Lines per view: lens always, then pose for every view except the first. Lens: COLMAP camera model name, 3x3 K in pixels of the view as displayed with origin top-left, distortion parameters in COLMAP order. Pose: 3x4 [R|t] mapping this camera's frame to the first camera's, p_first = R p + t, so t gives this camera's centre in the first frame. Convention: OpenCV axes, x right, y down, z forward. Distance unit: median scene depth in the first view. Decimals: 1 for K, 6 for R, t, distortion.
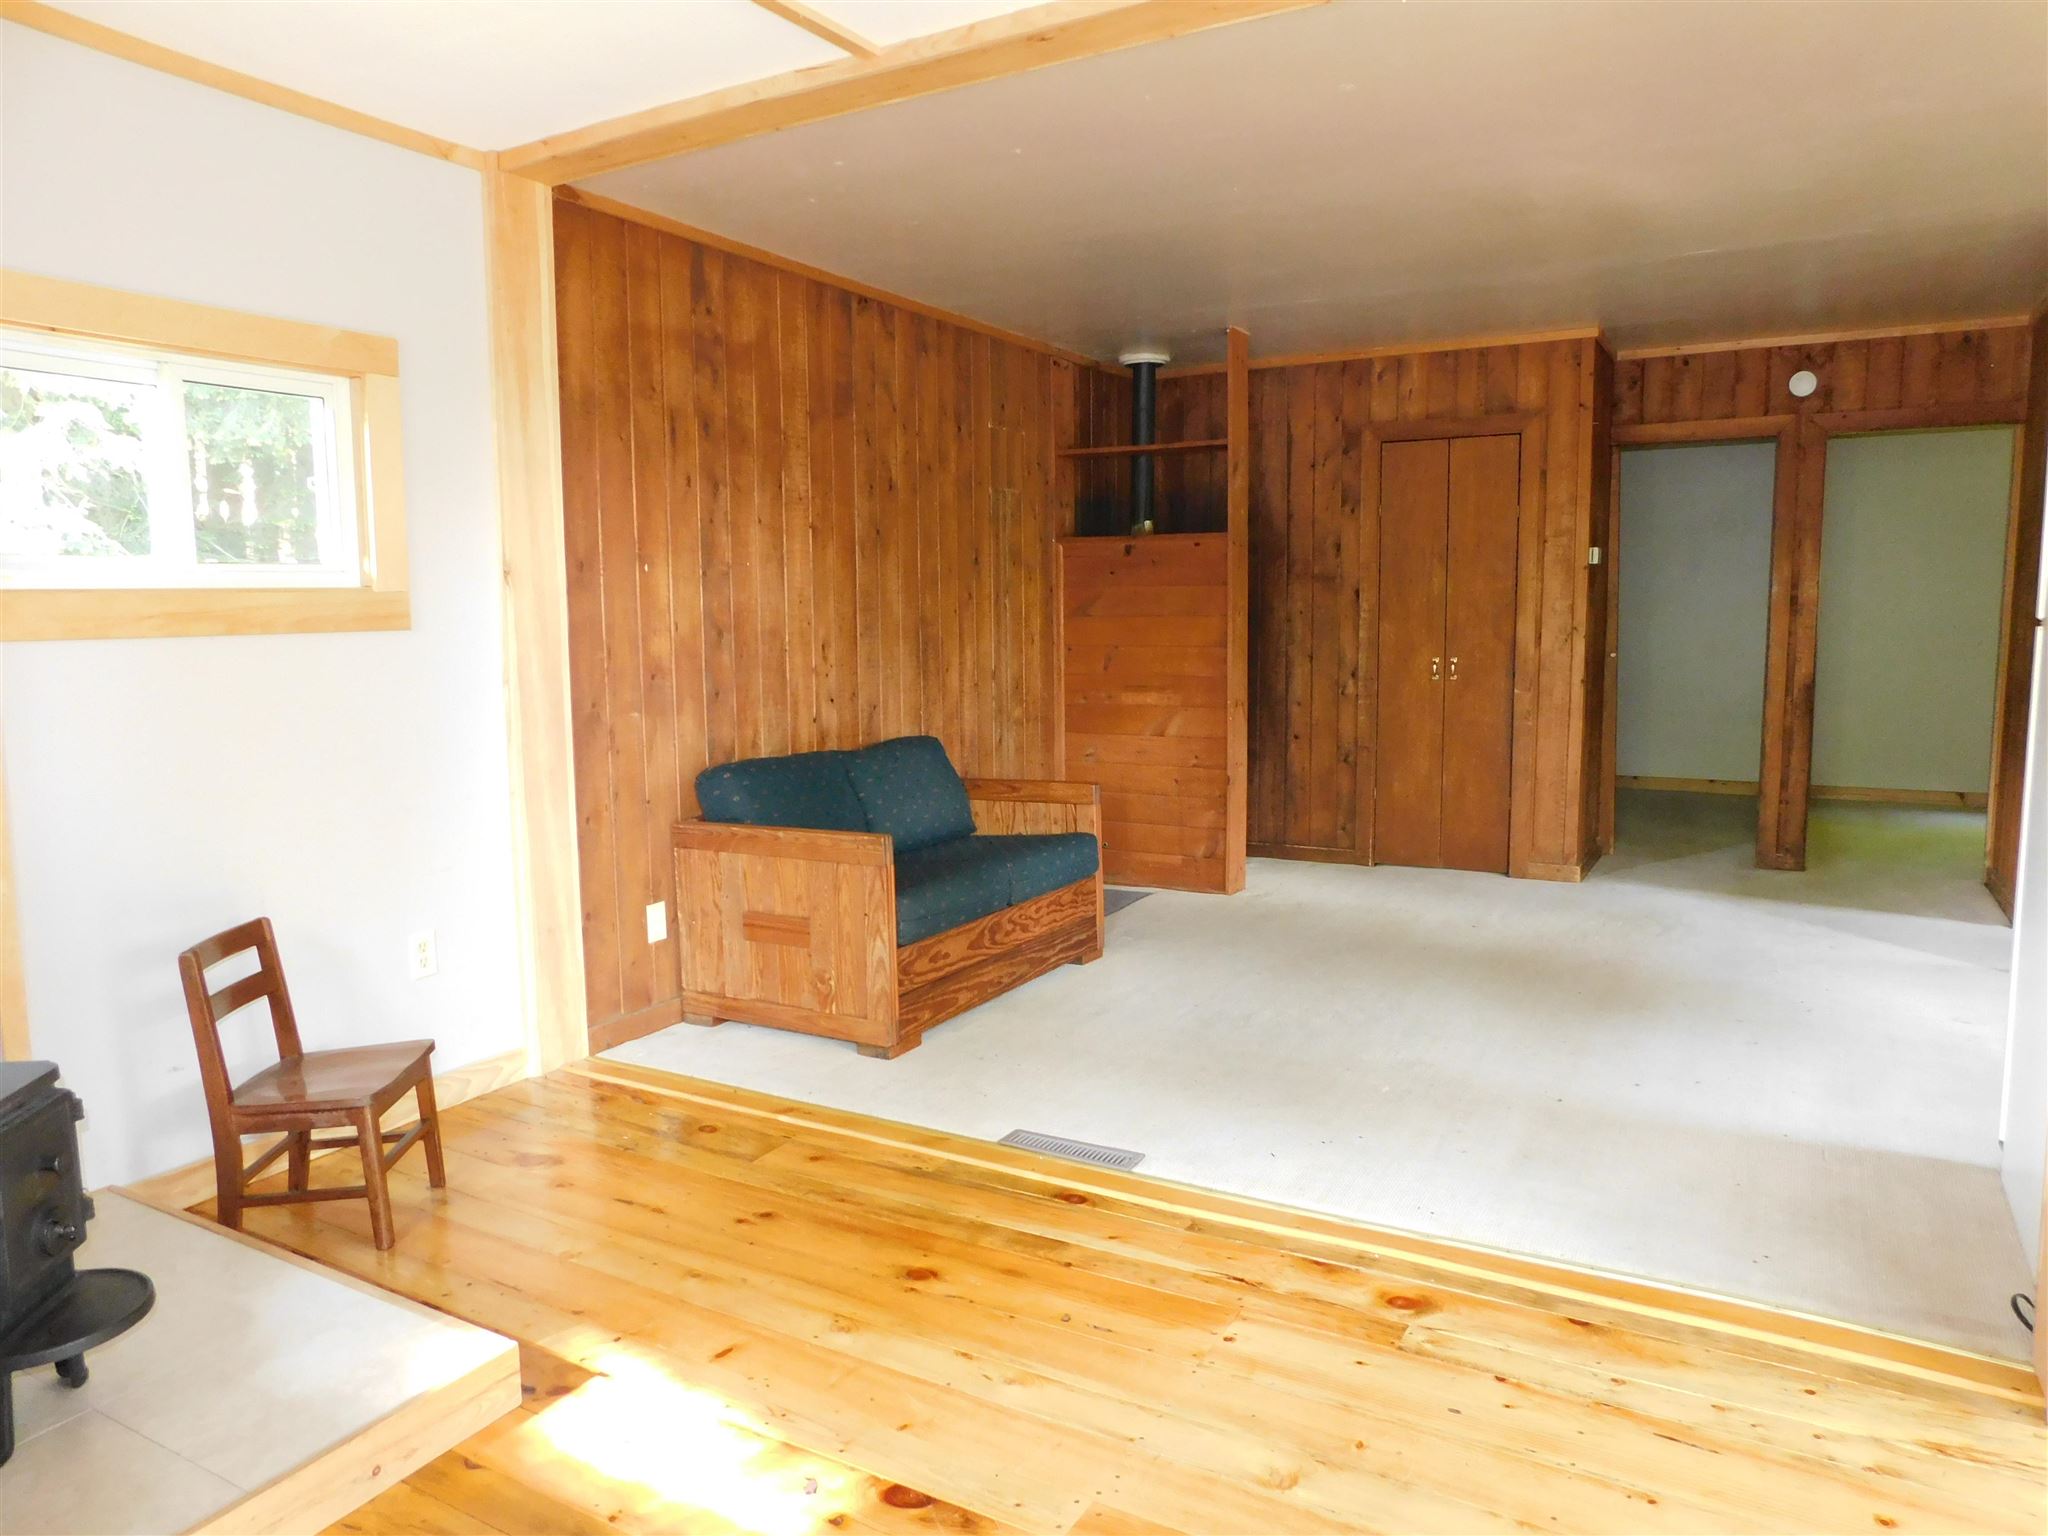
lens RADIAL K [[1352.2, 0, 1026.4], [0, 1352.2, 767.4], [0, 0, 1]] dist [-0.072818, 0.051794]
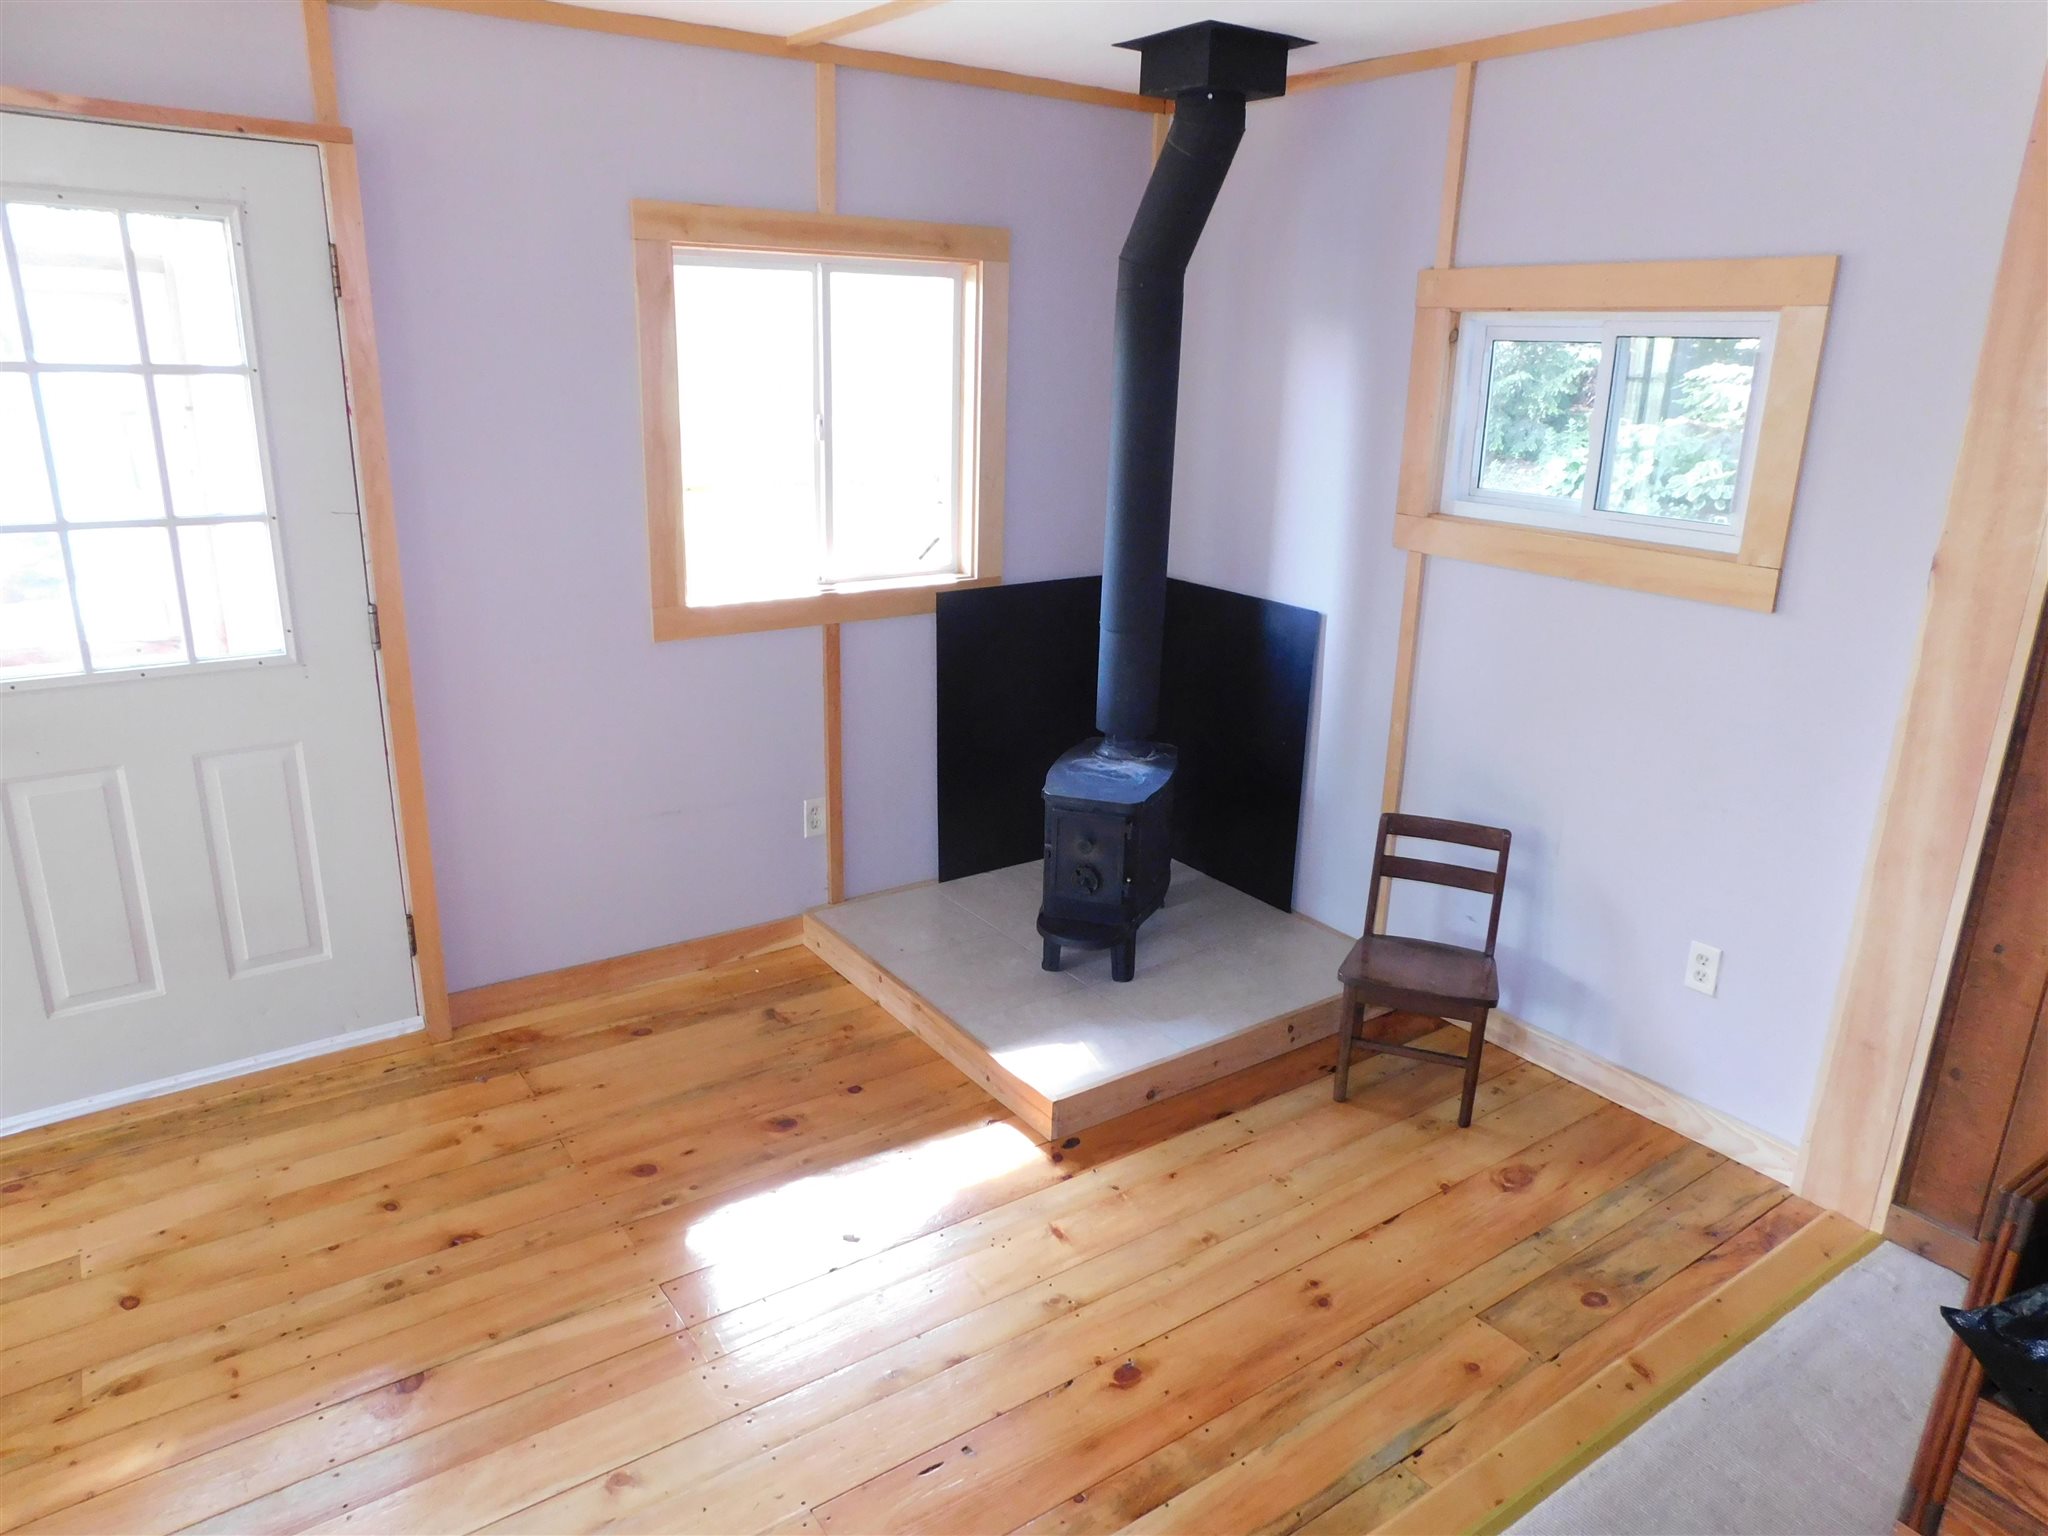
lens RADIAL K [[1352.2, 0, 1044.8], [0, 1352.2, 768.6], [0, 0, 1]] dist [-0.072818, 0.051794]
pose [[-0.412405, 0.281021, -0.866573, 0.733427], [-0.134835, 0.921927, 0.363140, -0.389321], [0.900967, 0.266605, -0.342315, 1.366414]]
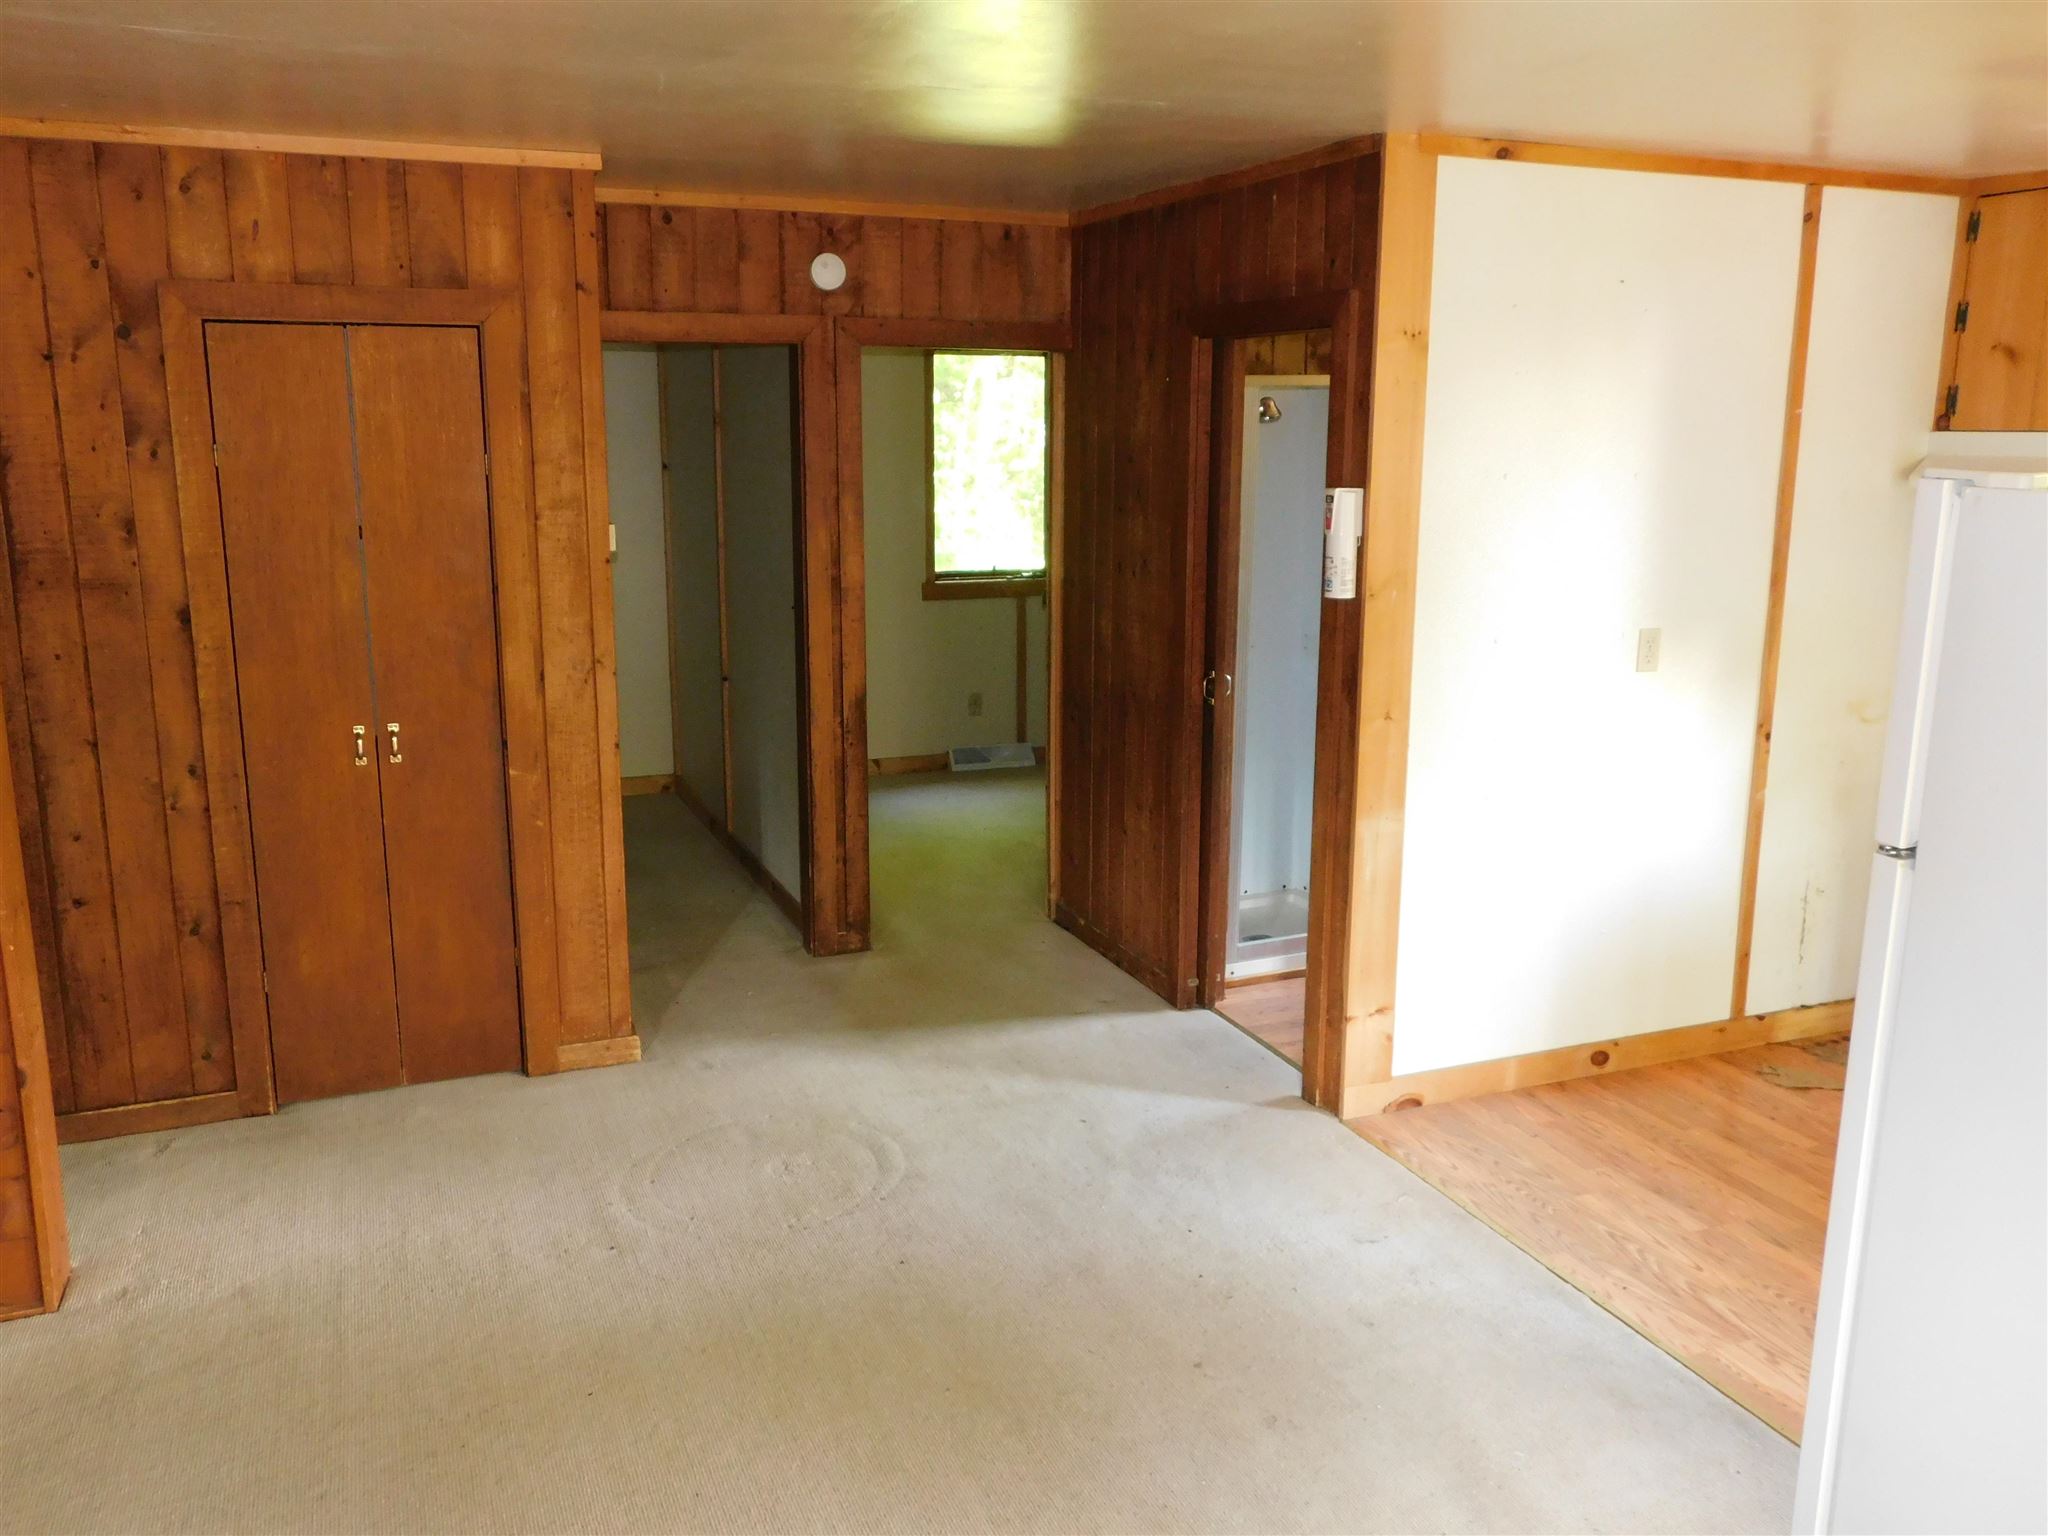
lens RADIAL K [[1657.9, 0, 1023.4], [0, 1657.9, 766.8], [0, 0, 1]] dist [0.003784, 0.001849]
pose [[0.614919, -0.149140, 0.774359, -0.059460], [0.083757, 0.988751, 0.123920, -0.129508], [-0.784130, -0.011343, 0.620494, 0.368839]]
